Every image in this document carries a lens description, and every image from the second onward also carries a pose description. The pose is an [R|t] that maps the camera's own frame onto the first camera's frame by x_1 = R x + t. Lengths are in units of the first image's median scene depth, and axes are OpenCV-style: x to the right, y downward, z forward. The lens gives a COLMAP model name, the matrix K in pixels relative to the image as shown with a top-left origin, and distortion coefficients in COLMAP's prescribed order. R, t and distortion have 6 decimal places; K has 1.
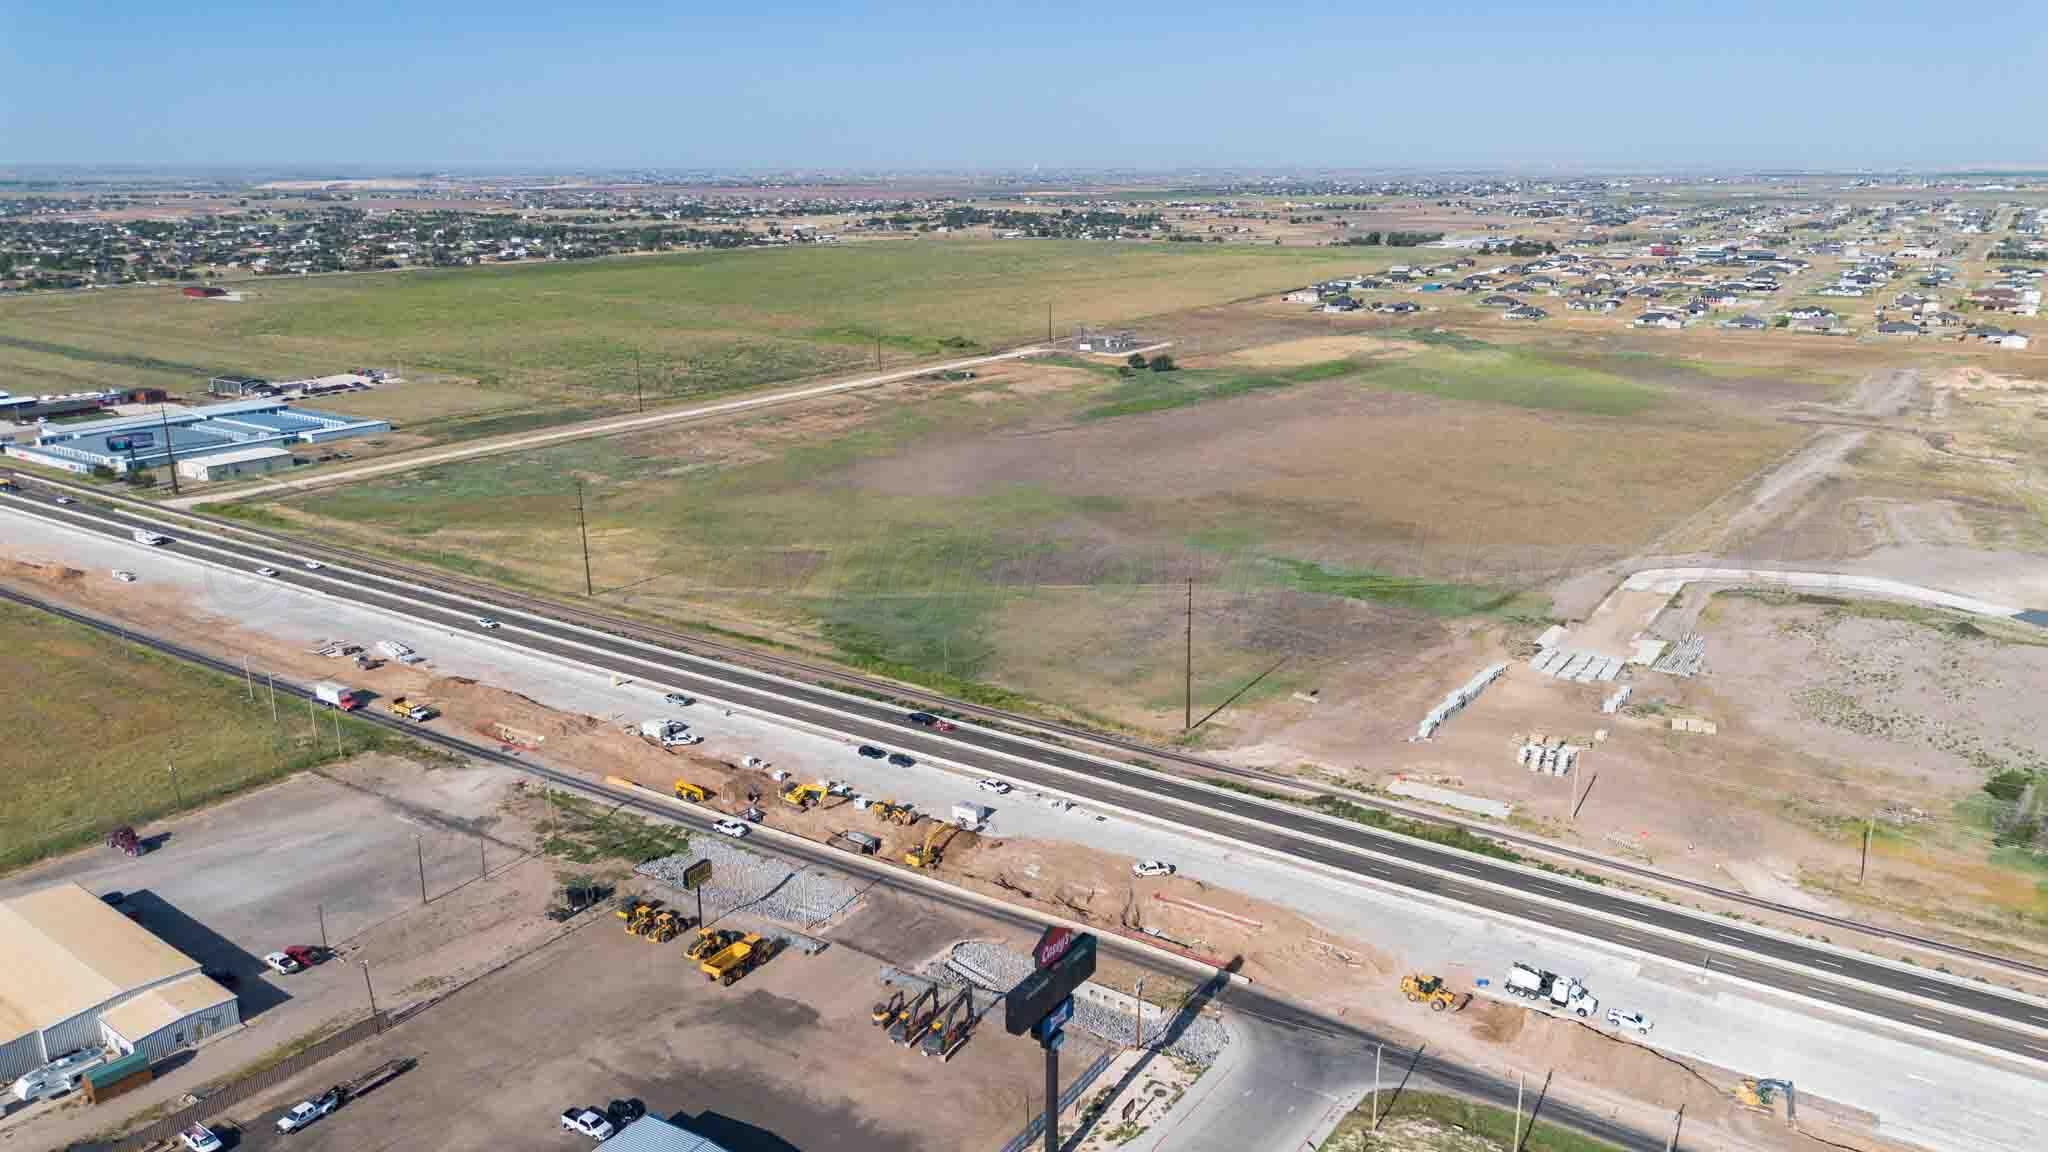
lens RADIAL K [[1448.5, 0, 1023.1], [0, 1448.5, 572.6], [0, 0, 1]] dist [0.070771, -0.071225]
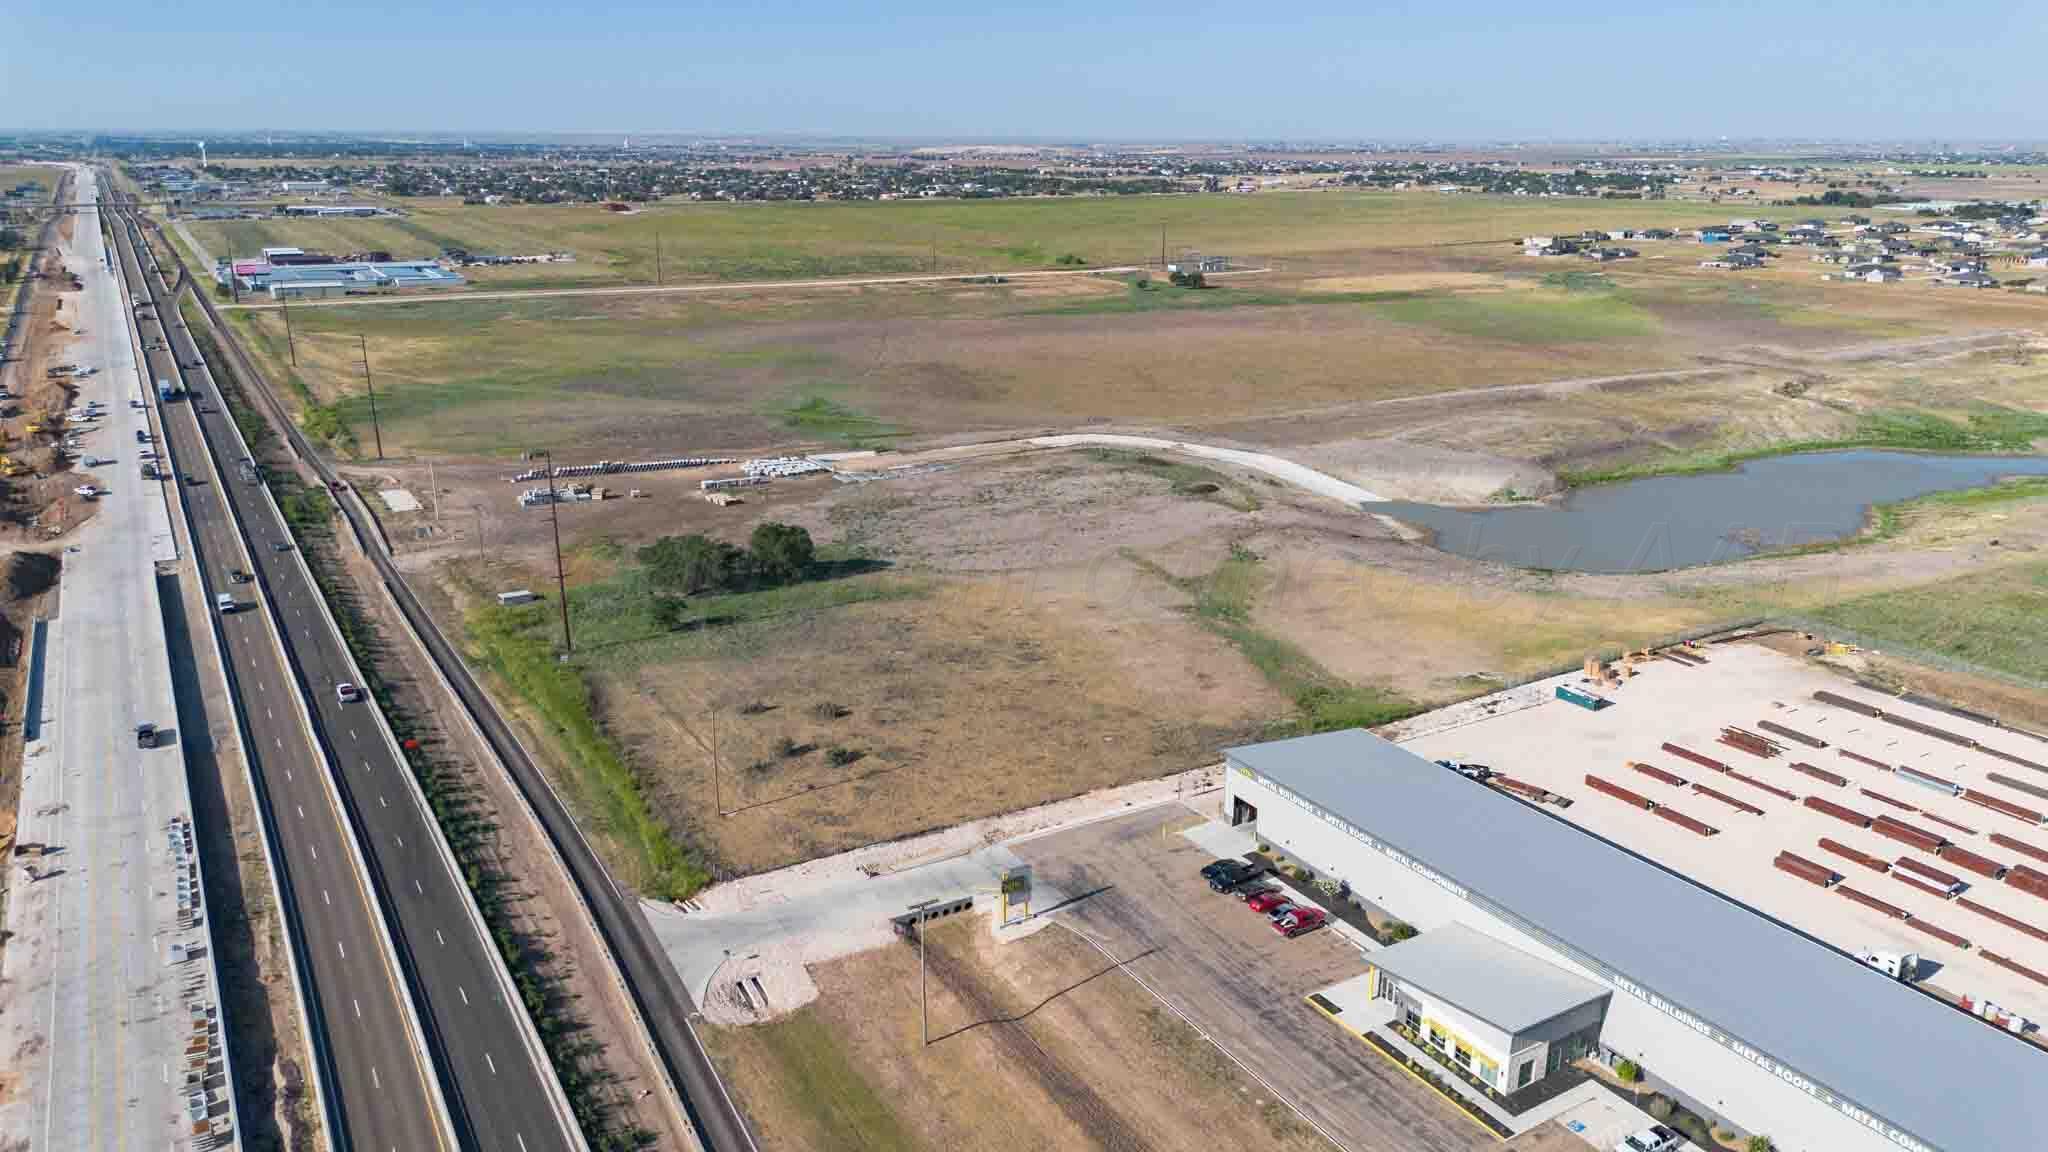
lens RADIAL K [[1448.5, 0, 1022.7], [0, 1448.5, 576.7], [0, 0, 1]] dist [0.070771, -0.071225]
pose [[0.906978, 0.129565, -0.400753, 0.921683], [-0.121673, 0.991541, 0.045199, 0.067384], [0.403219, 0.007766, 0.915070, 0.028456]]
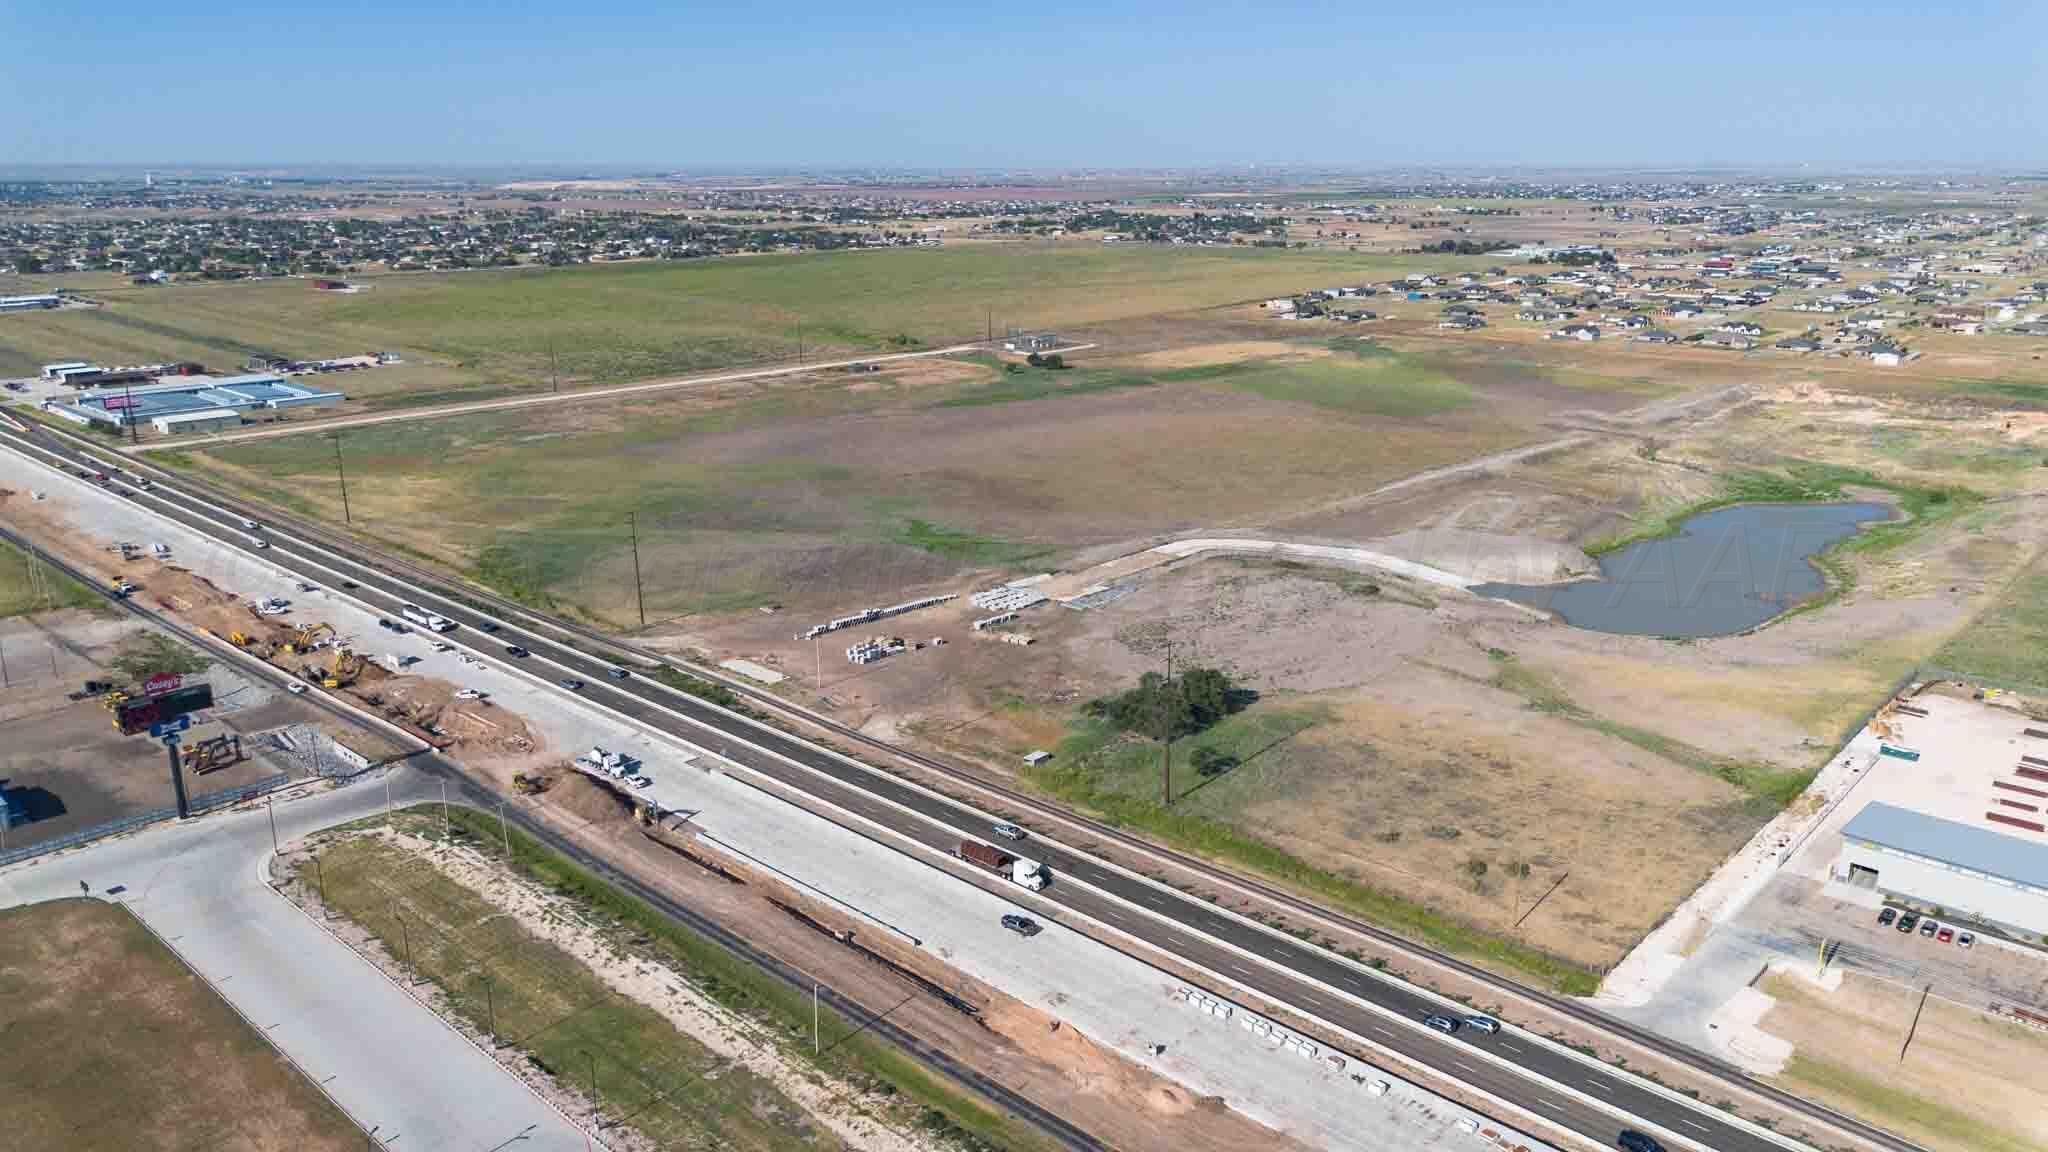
lens RADIAL K [[1448.5, 0, 1022.1], [0, 1448.5, 575.7], [0, 0, 1]] dist [0.070771, -0.071225]
pose [[0.988767, 0.042555, -0.143281, 0.519165], [-0.042123, 0.999094, 0.006044, 0.031101], [0.143408, 0.000059, 0.989664, -0.235599]]
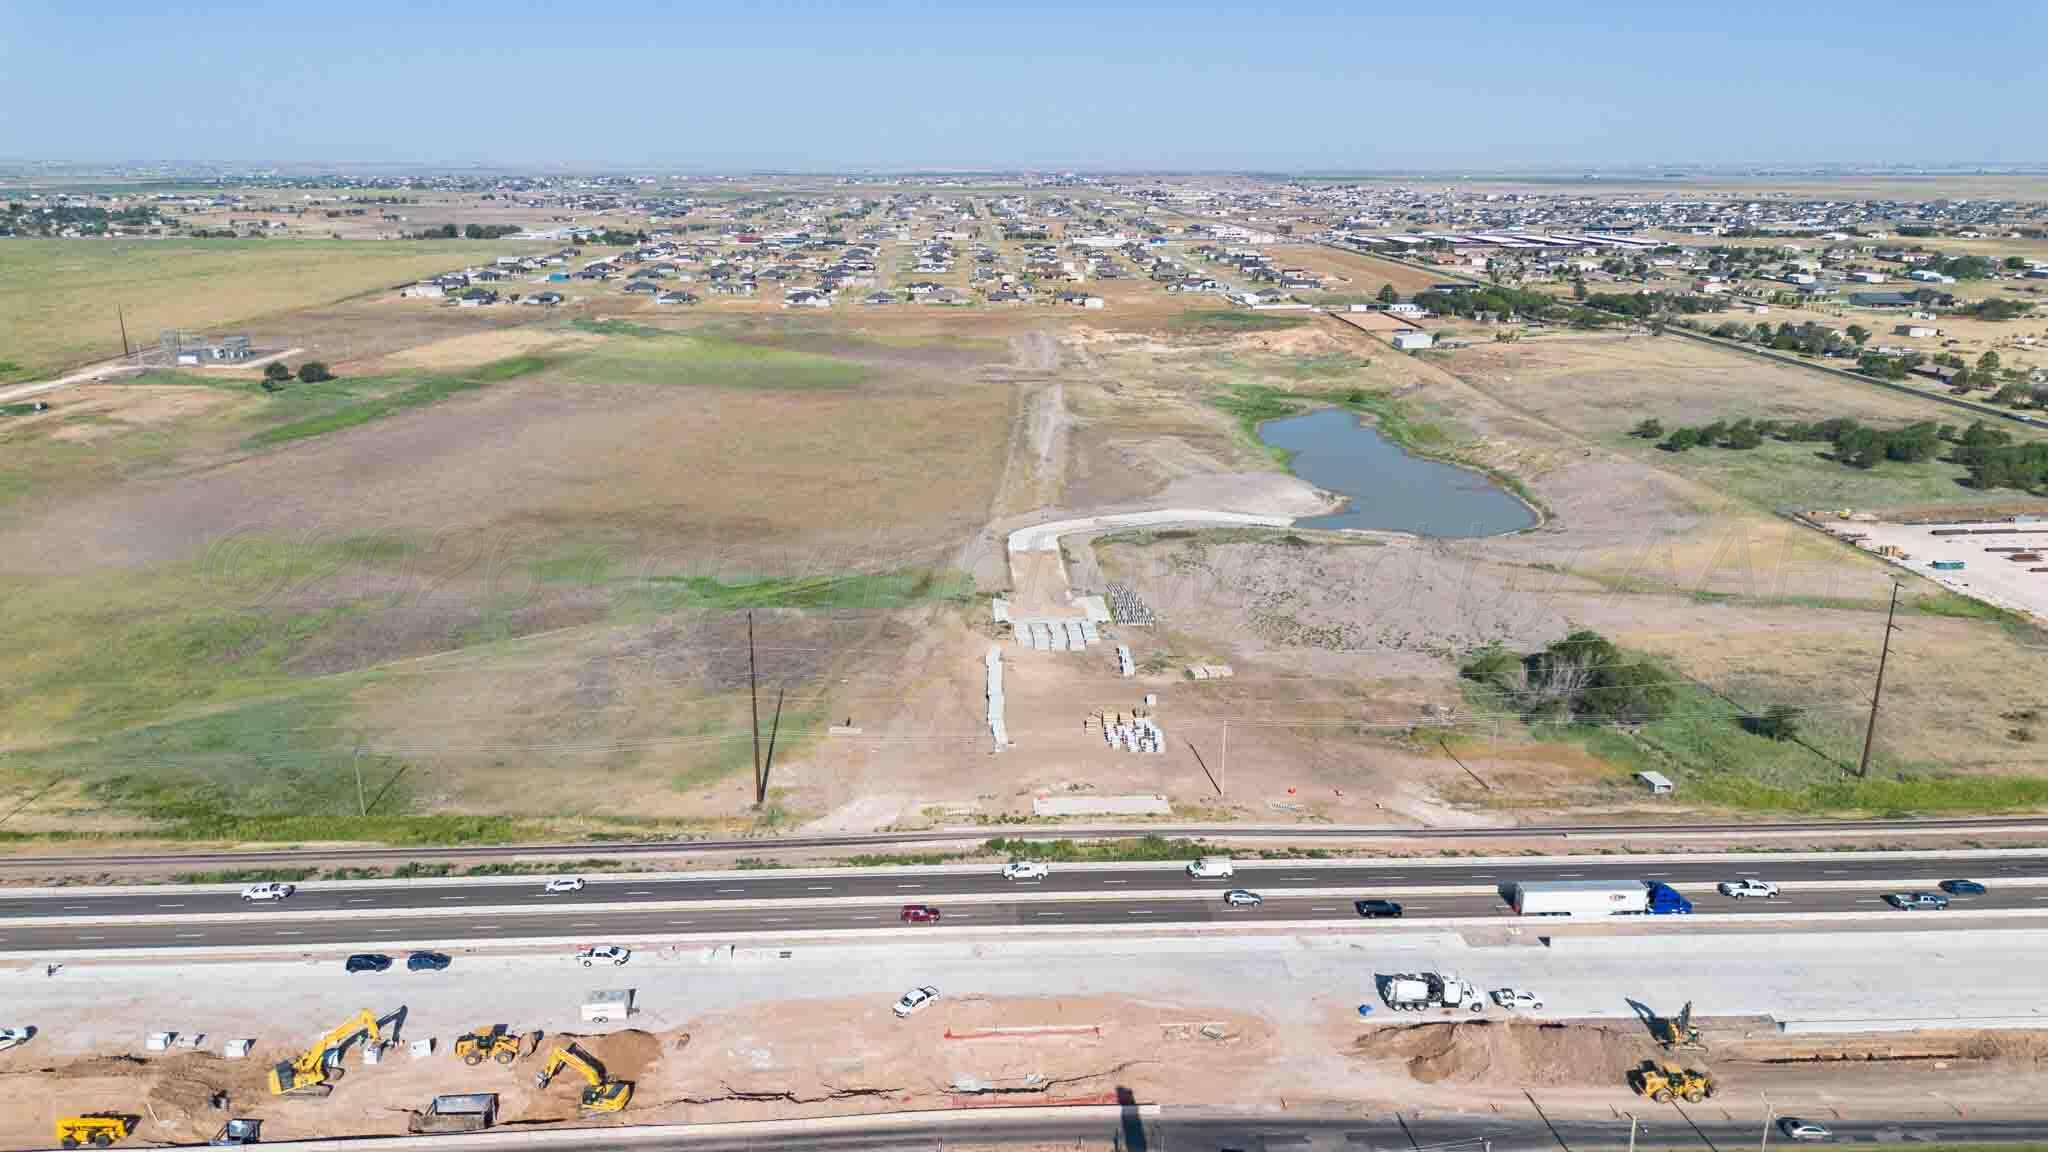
lens RADIAL K [[1448.5, 0, 1024.6], [0, 1448.5, 574.9], [0, 0, 1]] dist [0.070771, -0.071225]
pose [[0.804961, -0.157559, 0.572025, -0.158173], [0.156197, 0.986362, 0.051882, -0.025268], [-0.572398, 0.047586, 0.818594, 0.211830]]
